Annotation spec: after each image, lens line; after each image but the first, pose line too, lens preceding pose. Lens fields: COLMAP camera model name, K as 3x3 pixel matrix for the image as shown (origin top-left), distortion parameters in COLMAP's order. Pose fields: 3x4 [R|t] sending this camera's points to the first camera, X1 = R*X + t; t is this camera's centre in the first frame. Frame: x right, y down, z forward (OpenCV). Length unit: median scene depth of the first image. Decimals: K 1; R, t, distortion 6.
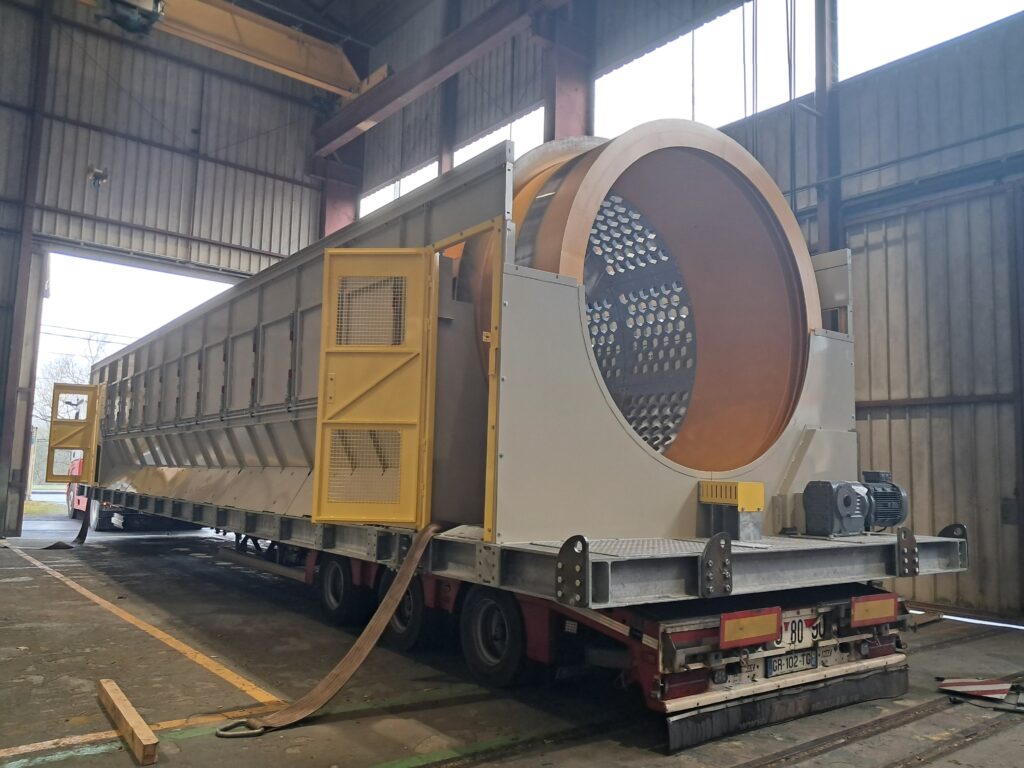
lens RADIAL K [[812.1, 0, 514.2], [0, 812.1, 366.4], [0, 0, 1]] dist [0.007768, 0.005056]
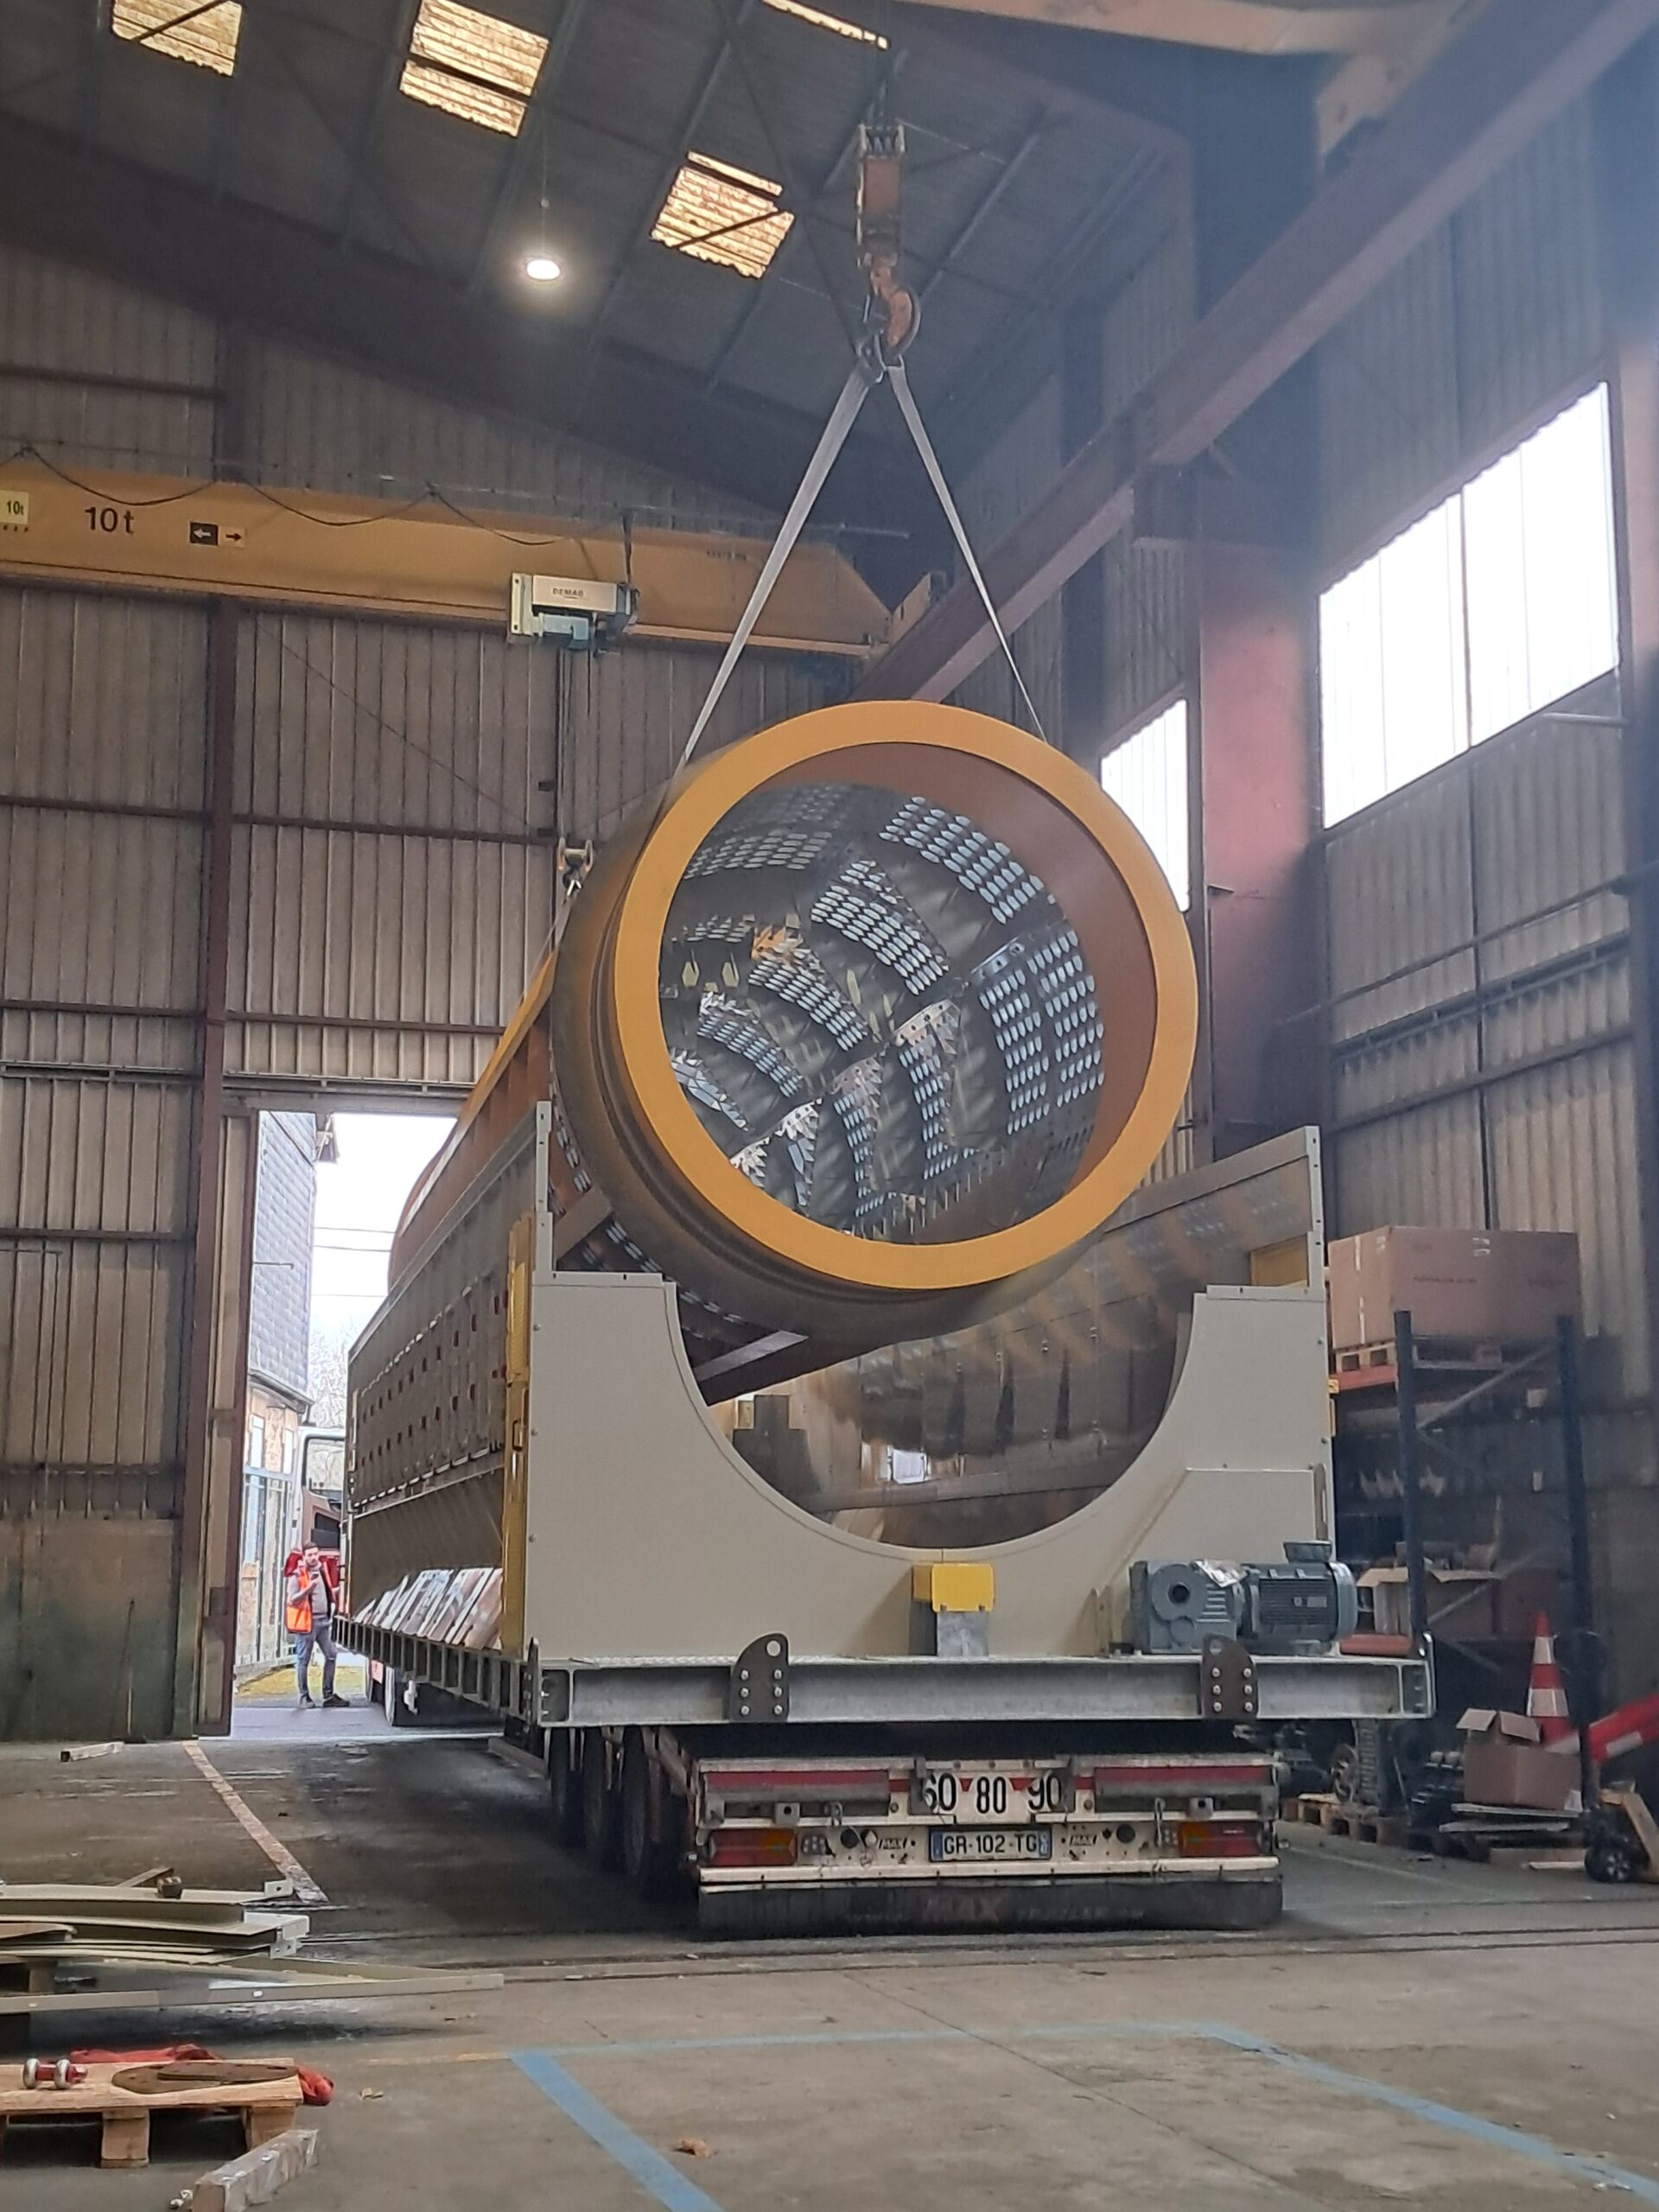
lens RADIAL K [[2780.4, 0, 825.7], [0, 2780.4, 1015.6], [0, 0, 1]] dist [0.198892, 0.013116]
pose [[0.918456, -0.102918, -0.381899, 0.351210], [0.077089, 0.993616, -0.082374, -0.037734], [0.387938, 0.046216, 0.920526, -0.360601]]
